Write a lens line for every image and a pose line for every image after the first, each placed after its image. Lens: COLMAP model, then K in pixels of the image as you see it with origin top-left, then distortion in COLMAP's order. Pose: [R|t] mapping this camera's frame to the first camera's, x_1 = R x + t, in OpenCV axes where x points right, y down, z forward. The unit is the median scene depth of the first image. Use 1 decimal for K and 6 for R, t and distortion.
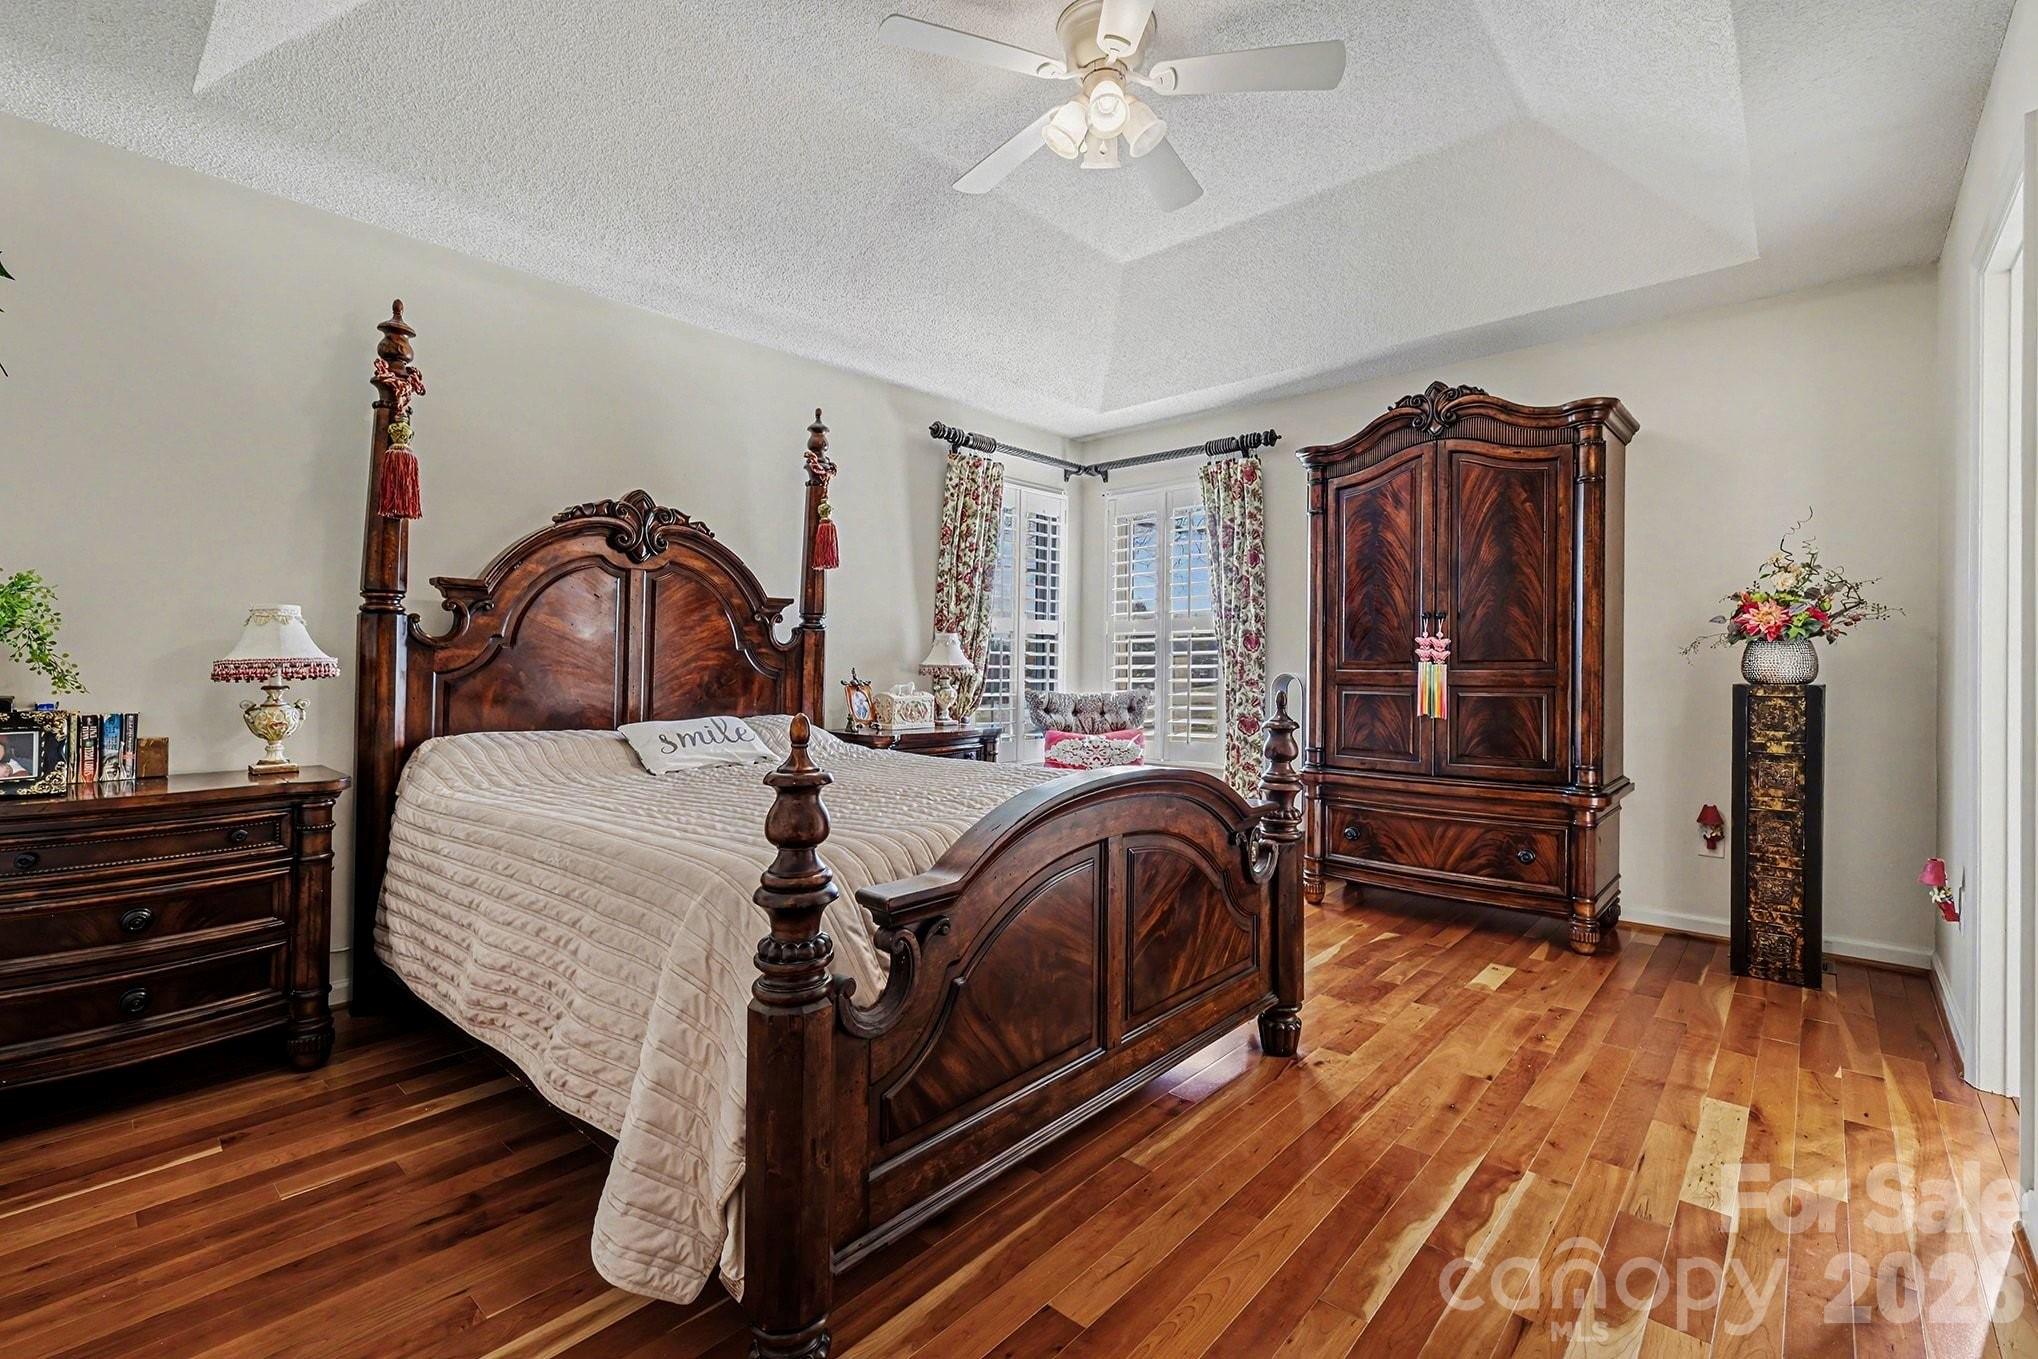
lens RADIAL K [[897.6, 0, 1014.5], [0, 897.6, 672.4], [0, 0, 1]] dist [-0.001327, -0.000098]
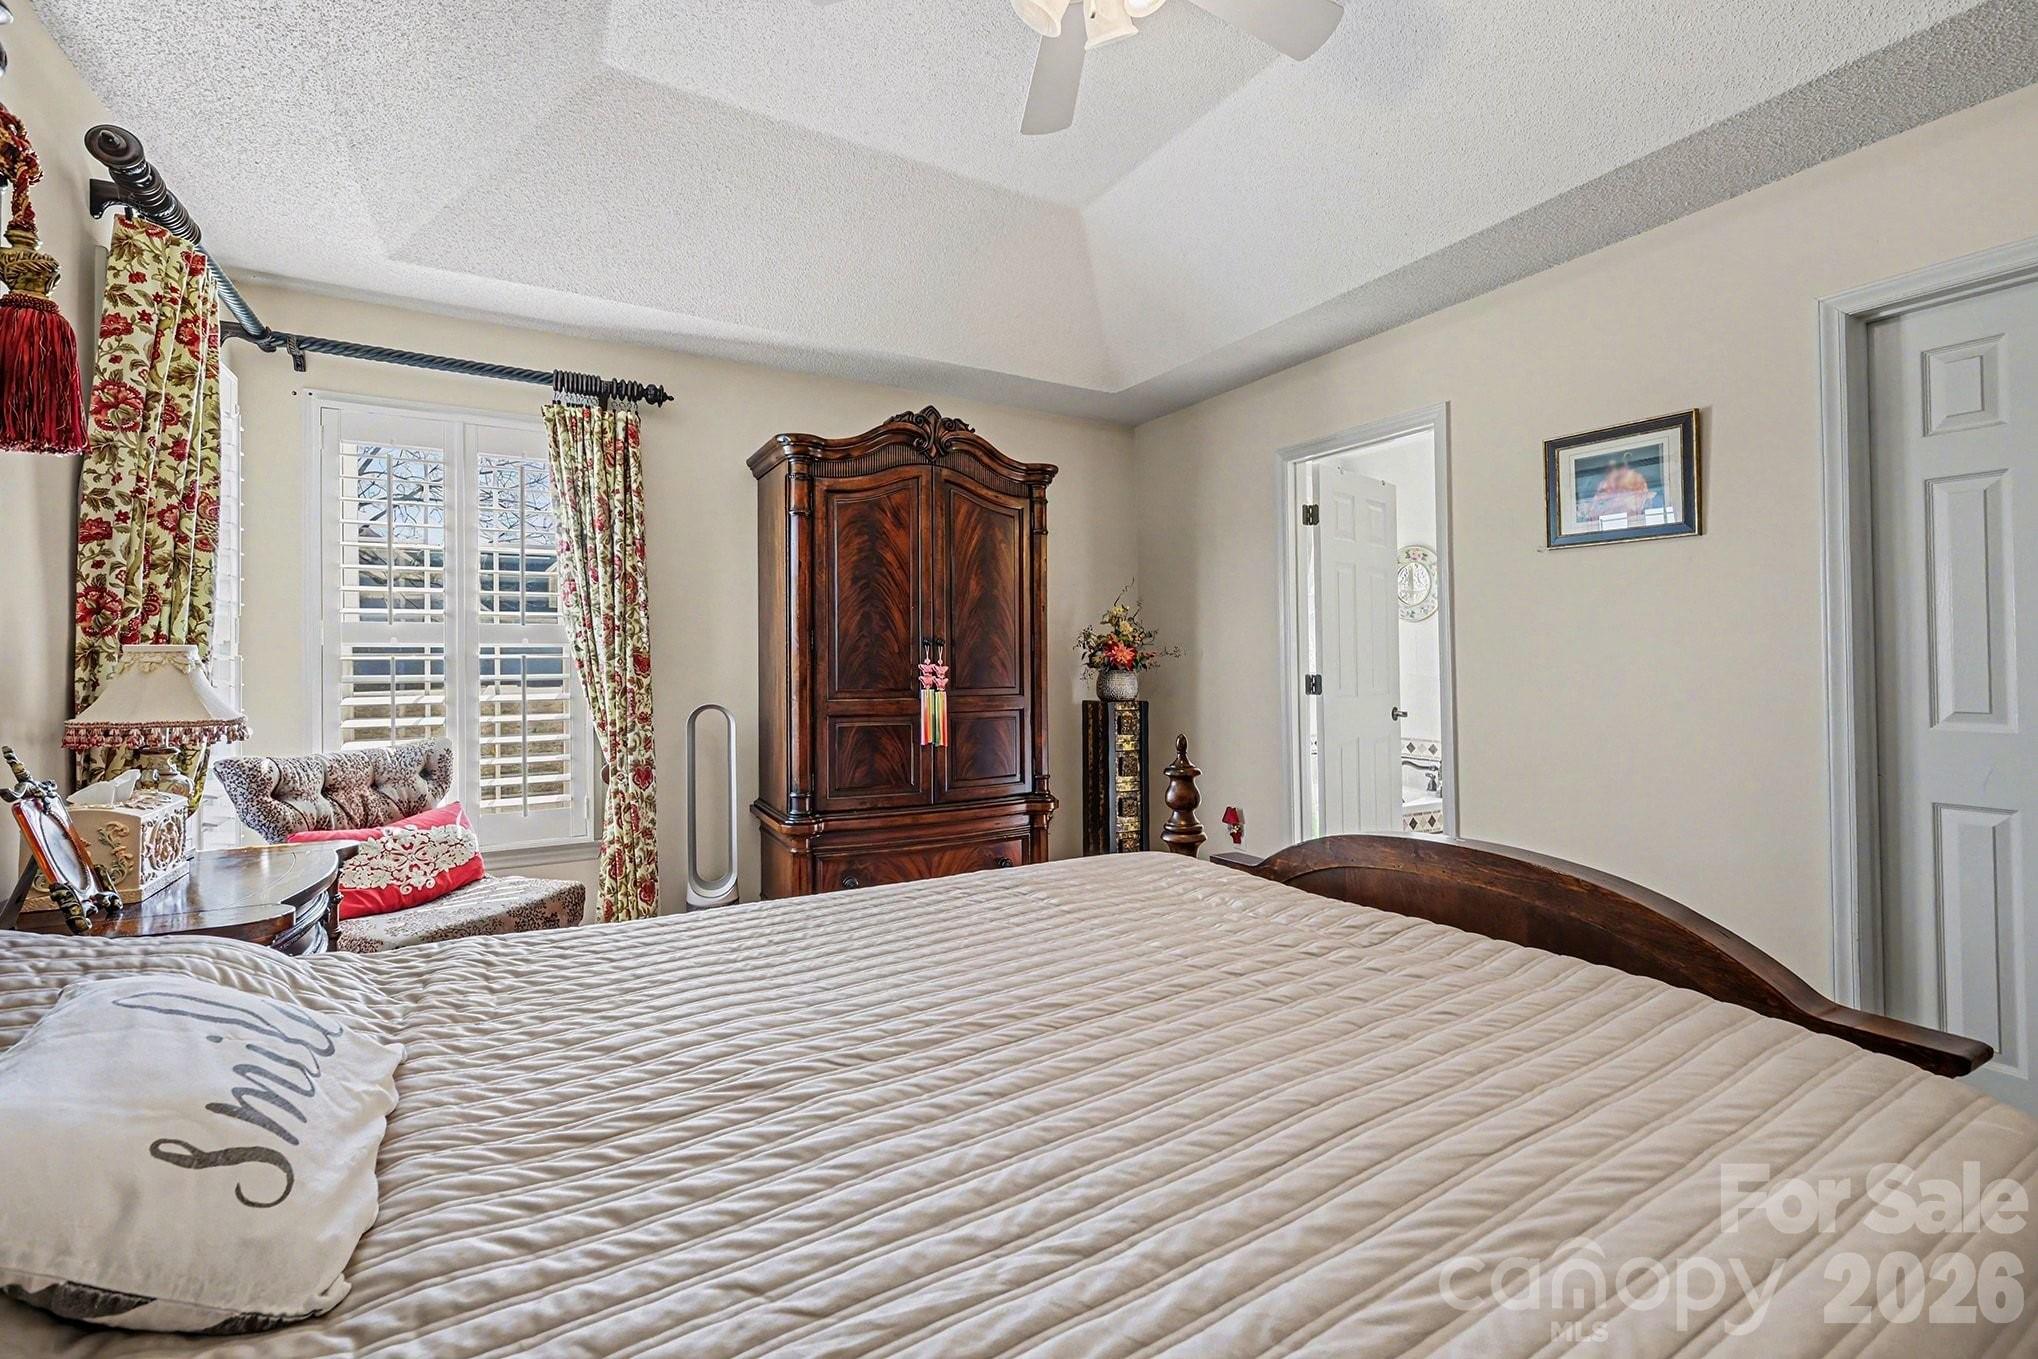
lens RADIAL K [[897.6, 0, 1015.0], [0, 897.6, 667.8], [0, 0, 1]] dist [-0.001327, -0.000098]
pose [[0.297958, -0.006846, 0.954554, -0.418283], [0.010239, 0.999940, 0.003976, -0.035590], [-0.954524, 0.008589, 0.298010, 0.576125]]
